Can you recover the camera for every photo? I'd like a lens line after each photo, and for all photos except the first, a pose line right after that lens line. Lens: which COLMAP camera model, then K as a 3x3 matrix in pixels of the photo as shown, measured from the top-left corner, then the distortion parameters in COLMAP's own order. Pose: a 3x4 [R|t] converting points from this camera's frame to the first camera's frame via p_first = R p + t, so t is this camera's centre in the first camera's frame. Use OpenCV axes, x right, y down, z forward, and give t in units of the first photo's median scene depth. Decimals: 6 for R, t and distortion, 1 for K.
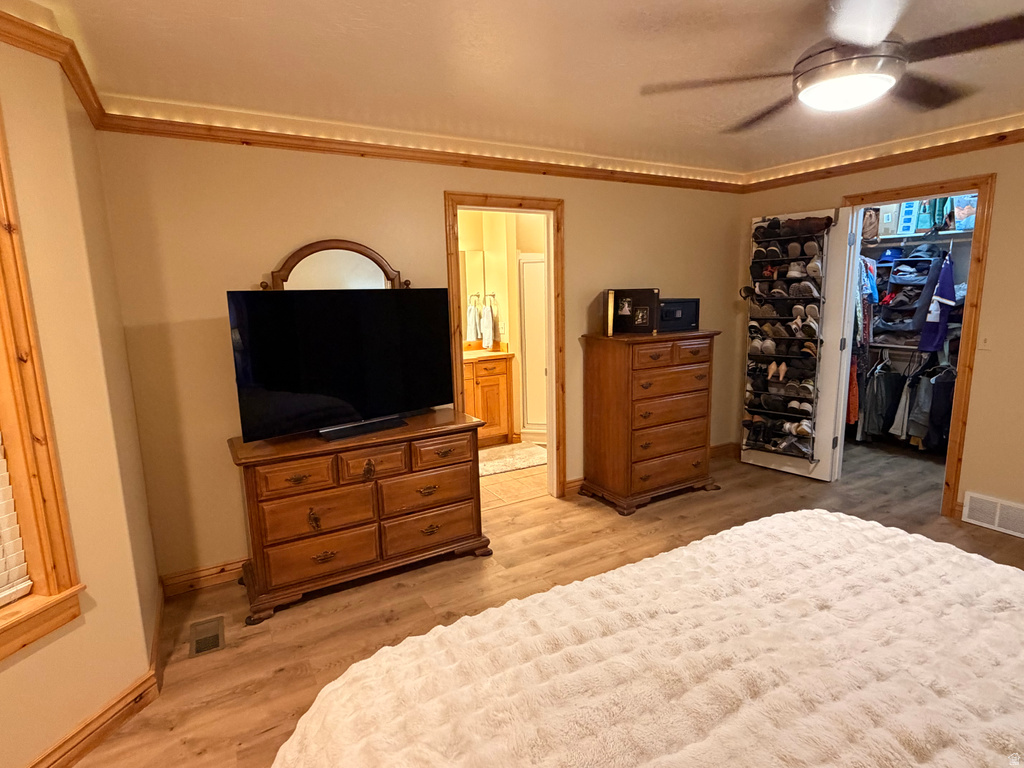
lens RADIAL K [[555.4, 0, 514.0], [0, 555.4, 380.1], [0, 0, 1]] dist [0.001917, 0.000980]
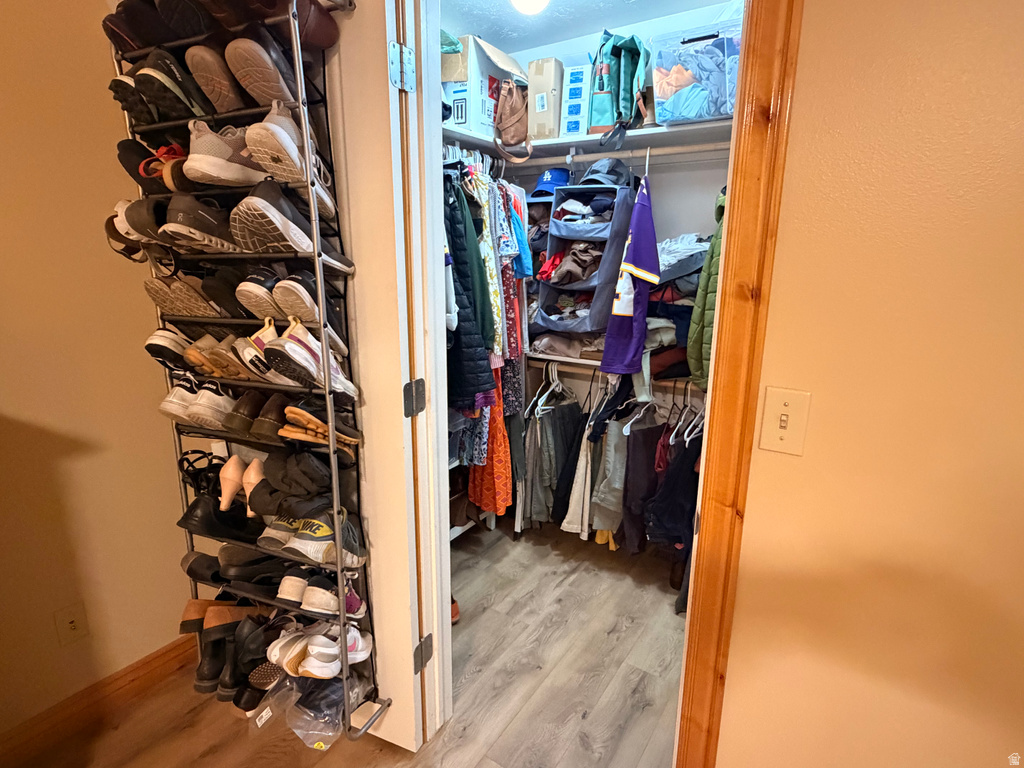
lens RADIAL K [[555.4, 0, 516.9], [0, 555.4, 384.3], [0, 0, 1]] dist [0.001917, 0.000980]
pose [[0.894943, -0.074568, 0.439904, 0.431717], [0.046974, 0.996203, 0.073302, -0.081972], [-0.443700, -0.044937, 0.895048, 0.576692]]
